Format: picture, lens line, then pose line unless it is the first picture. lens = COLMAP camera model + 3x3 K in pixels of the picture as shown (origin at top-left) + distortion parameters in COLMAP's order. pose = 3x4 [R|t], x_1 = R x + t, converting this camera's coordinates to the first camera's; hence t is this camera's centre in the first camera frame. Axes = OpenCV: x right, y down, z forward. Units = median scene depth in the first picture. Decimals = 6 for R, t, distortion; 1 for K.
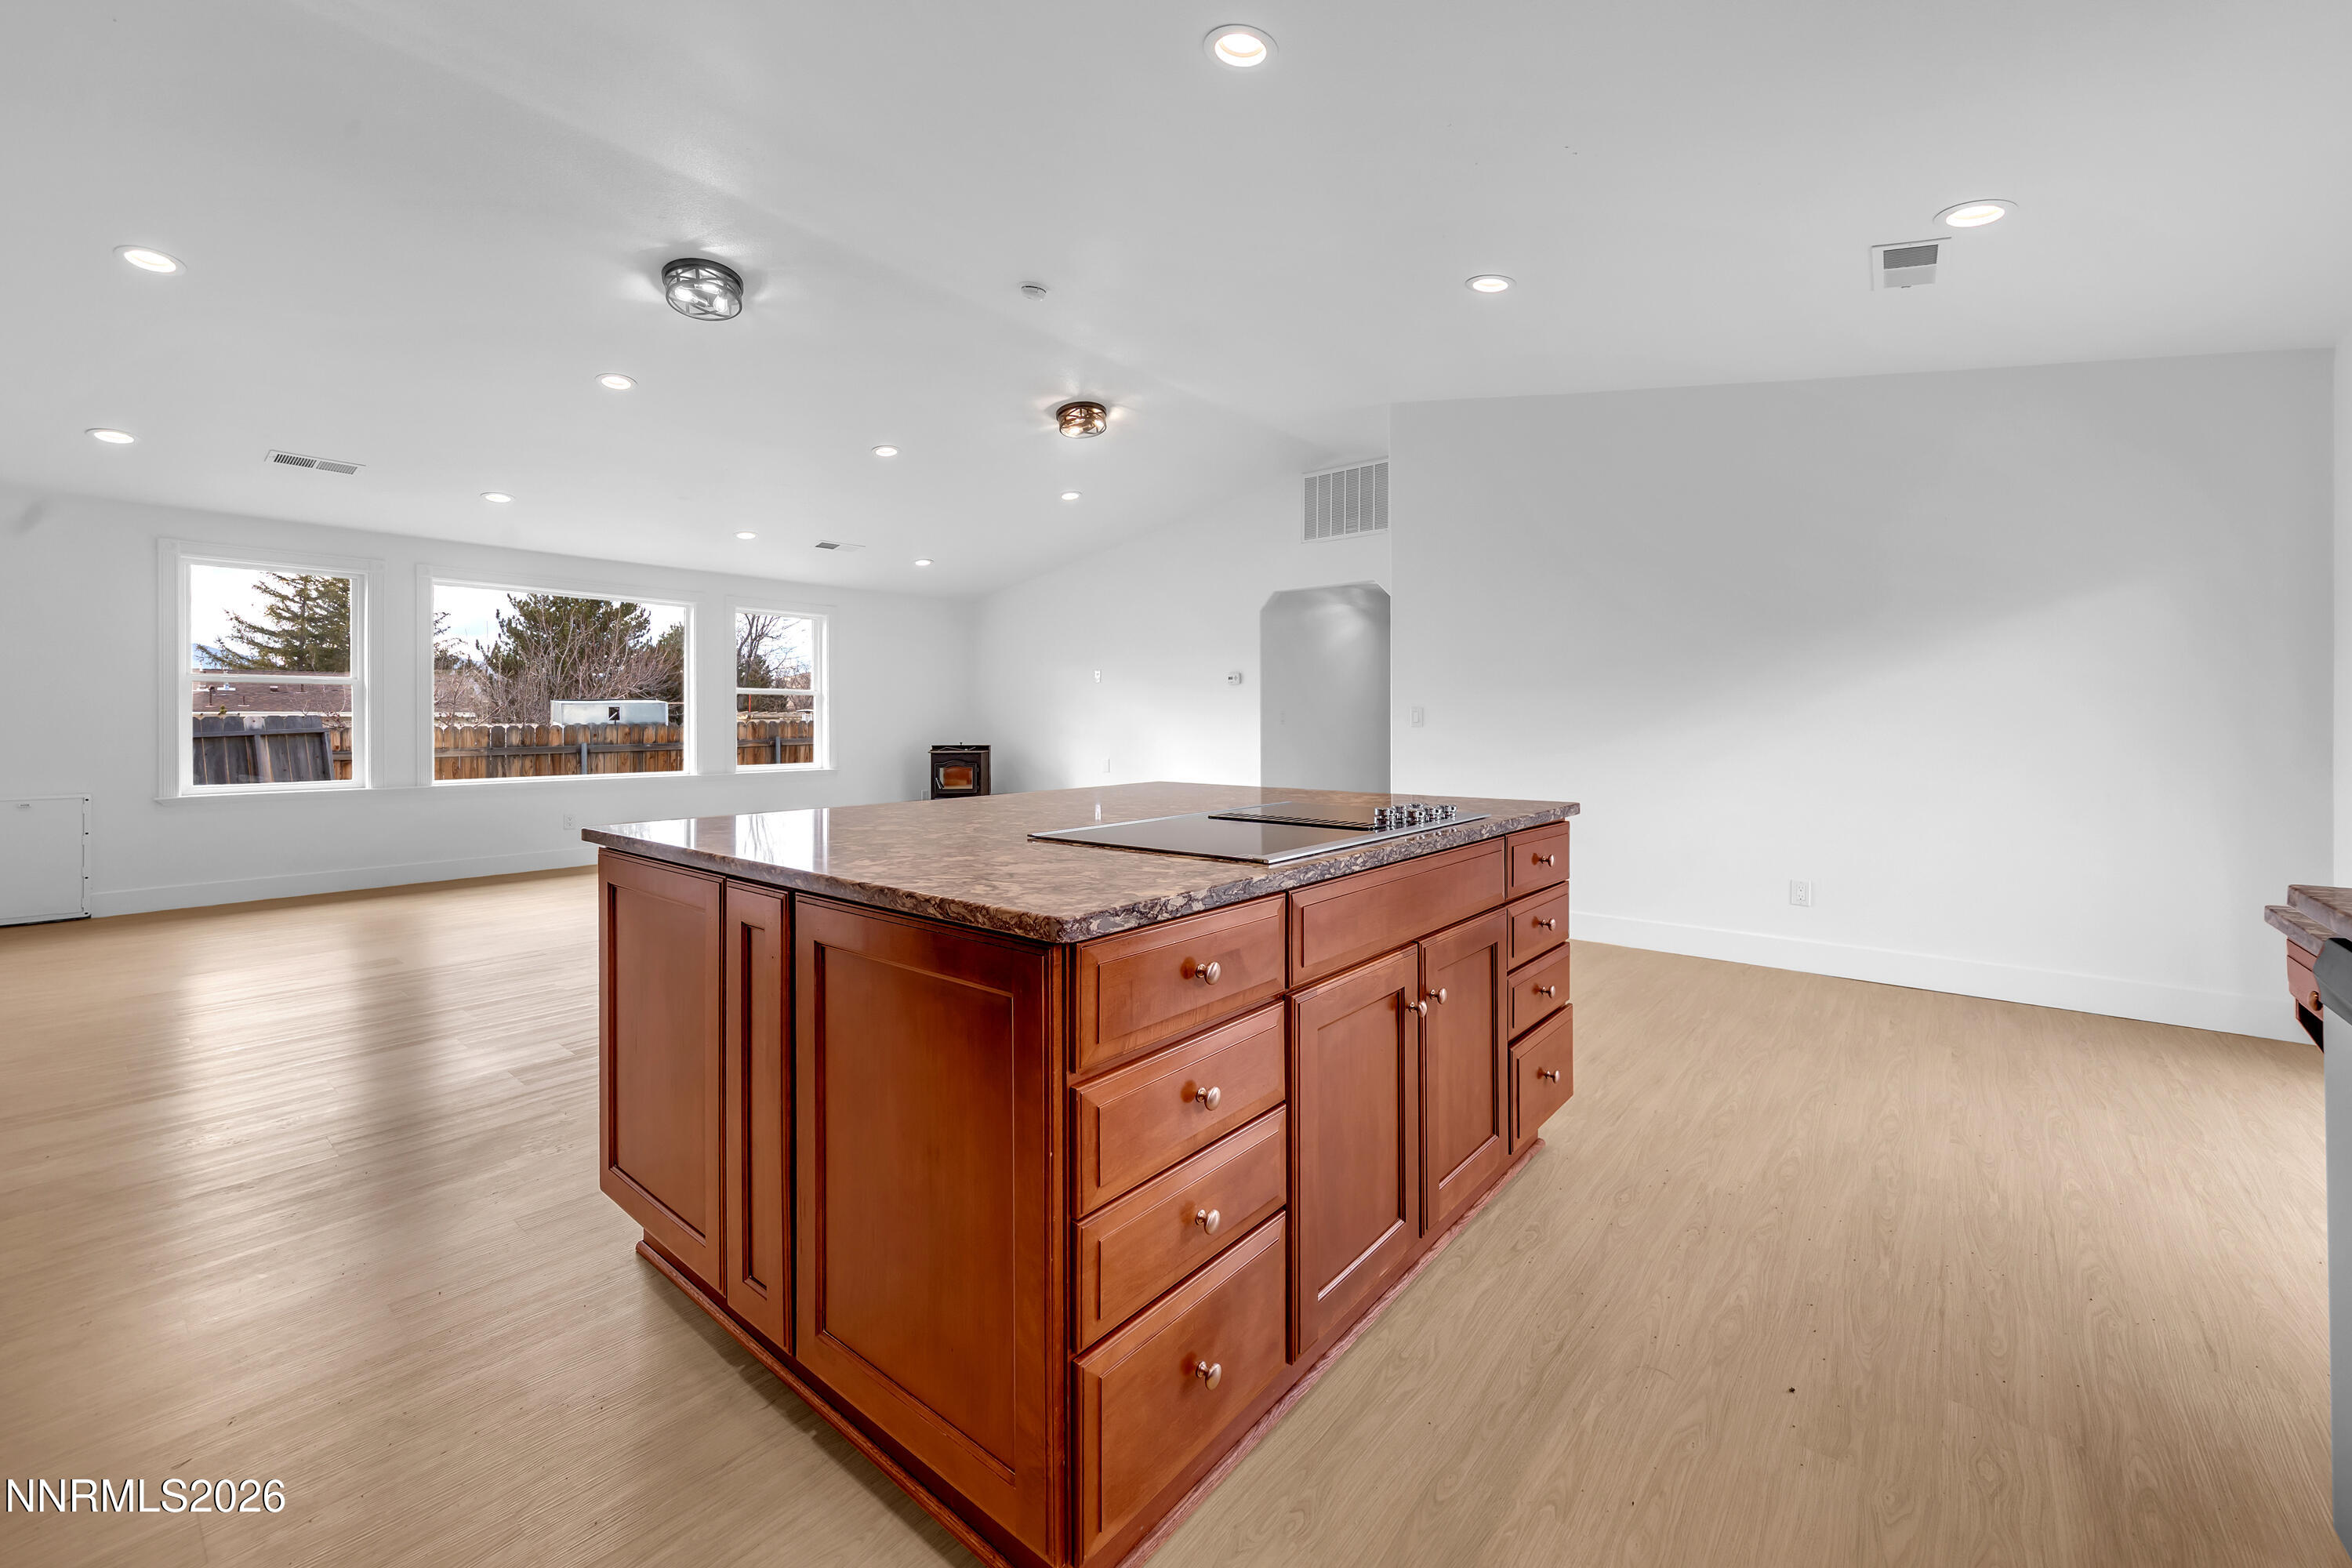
lens RADIAL K [[936.1, 0, 1170.4], [0, 936.1, 726.0], [0, 0, 1]] dist [0.001565, 0.000067]
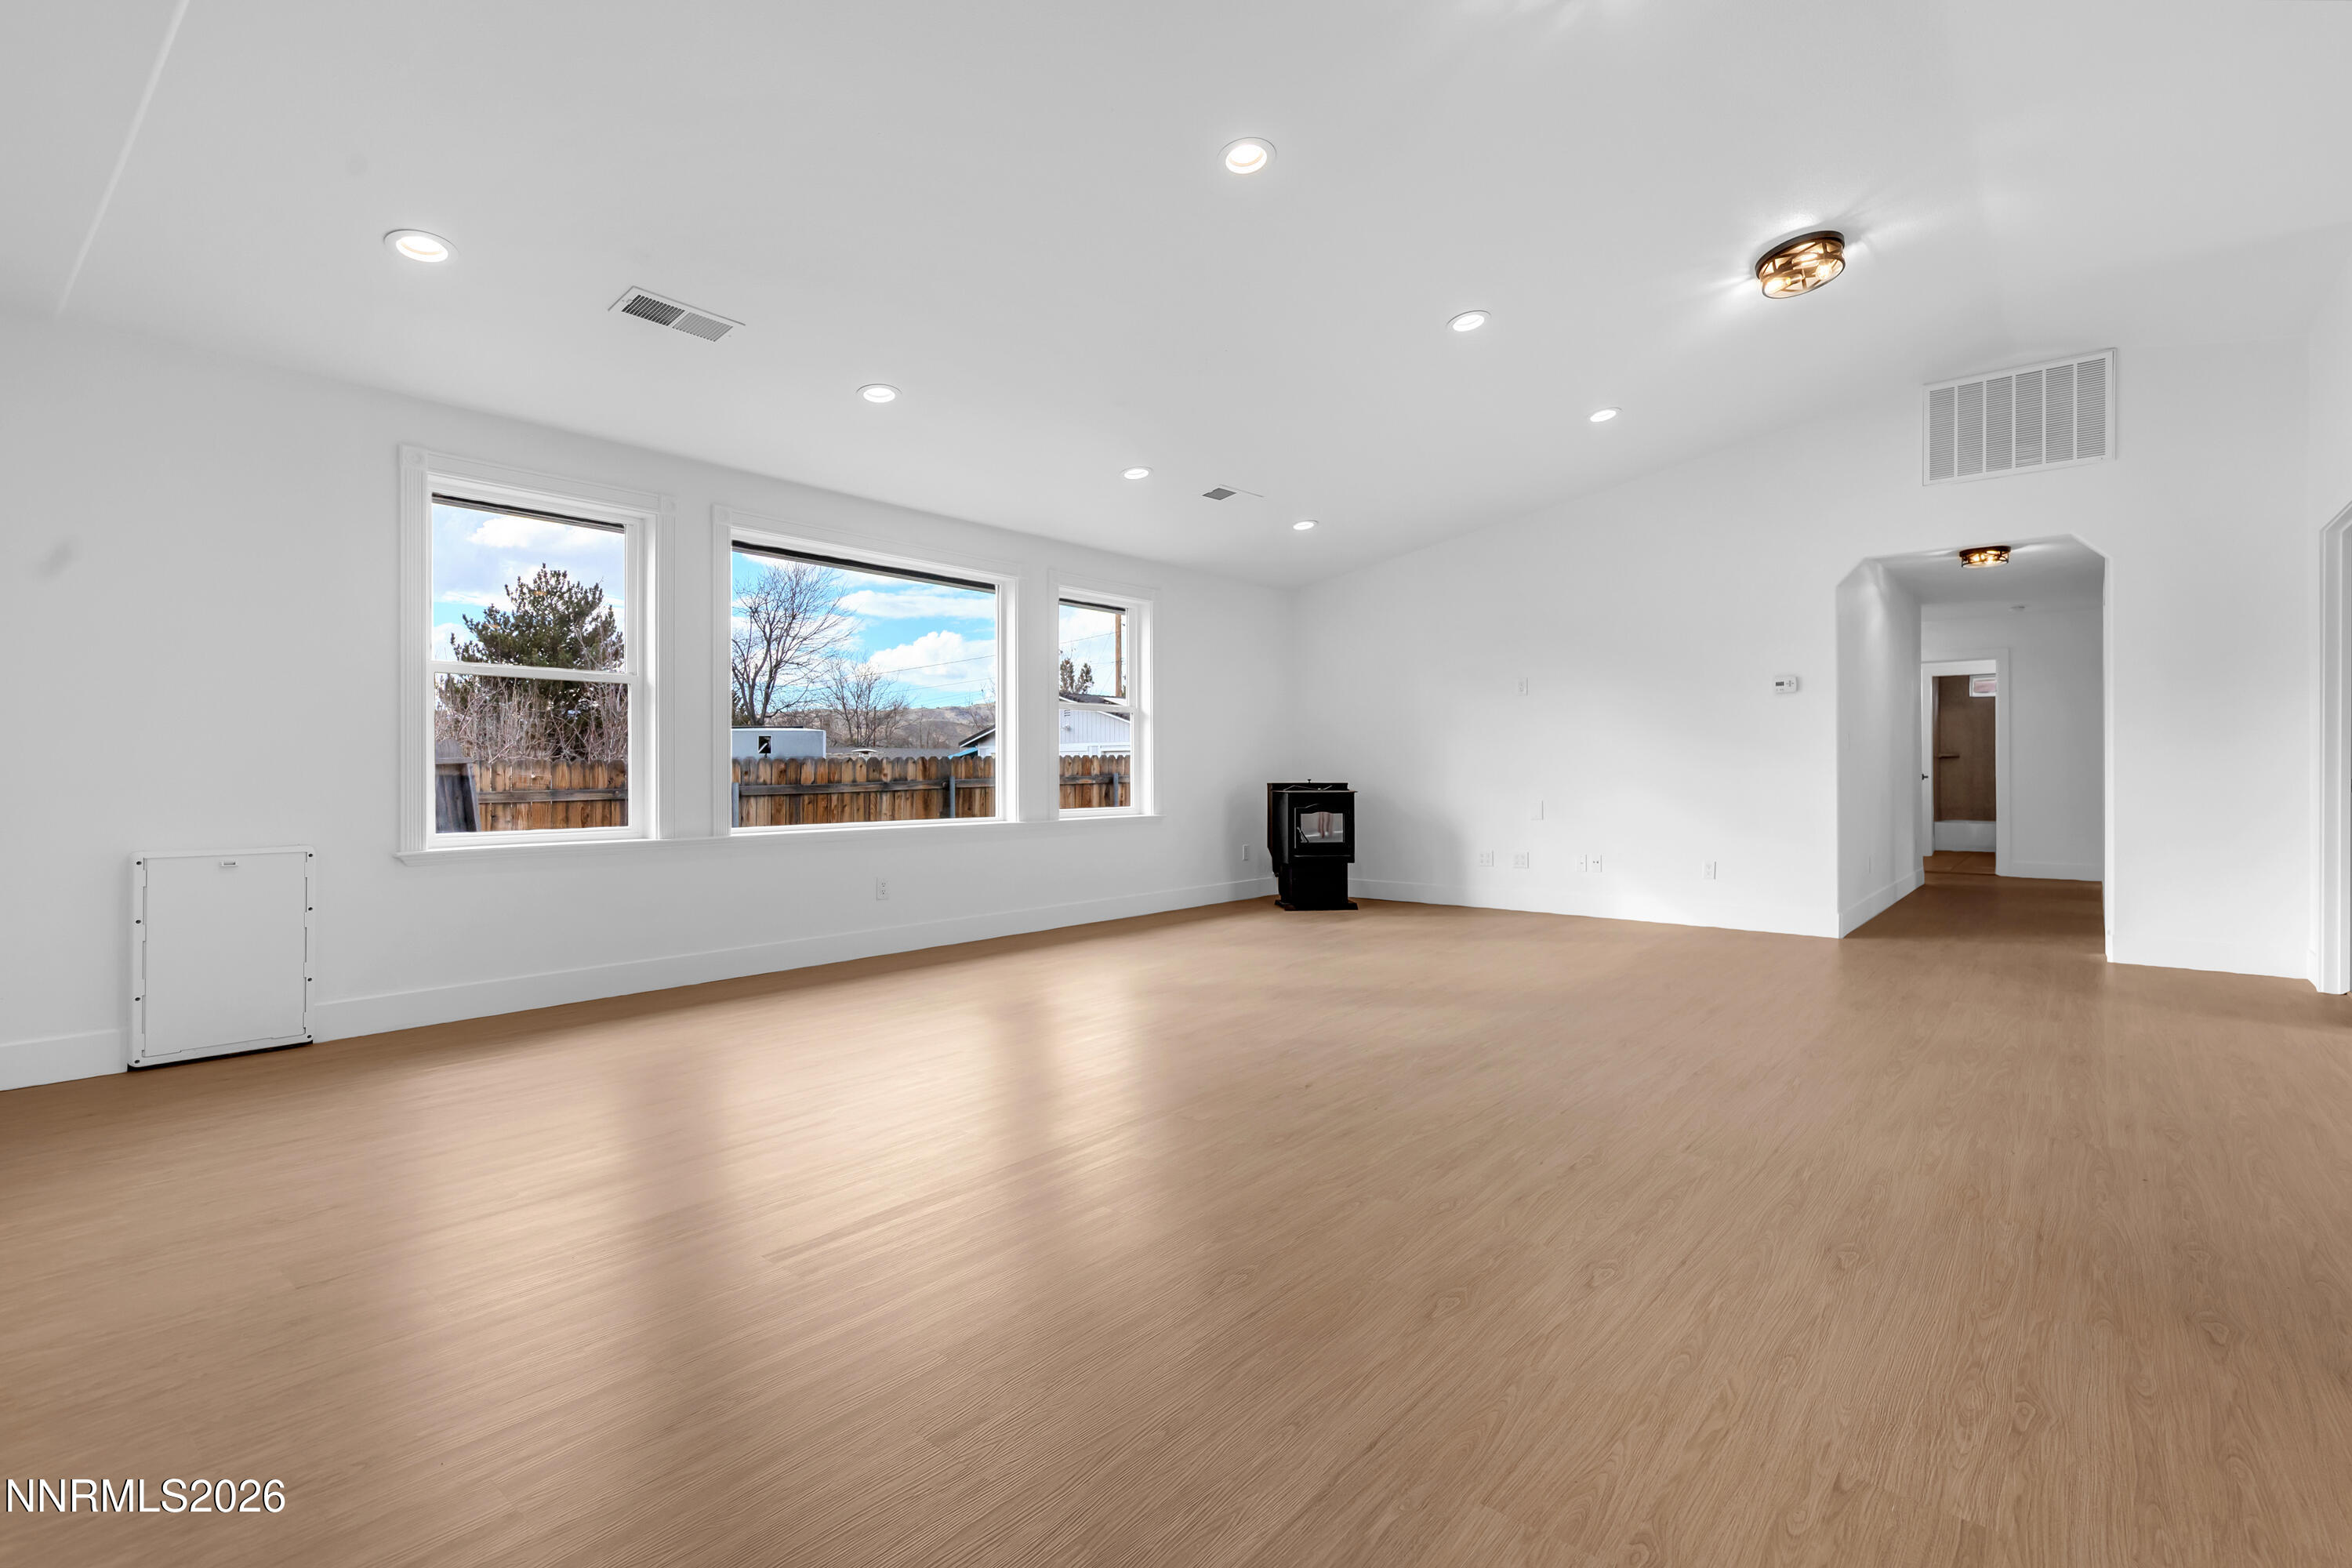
lens RADIAL K [[1086.3, 0, 1170.0], [0, 1086.3, 777.0], [0, 0, 1]] dist [0.002058, 0.000341]
pose [[0.999967, -0.000234, -0.008129, -0.343903], [0.000243, 0.999999, 0.001140, 0.015564], [0.008129, -0.001142, 0.999966, 0.165506]]
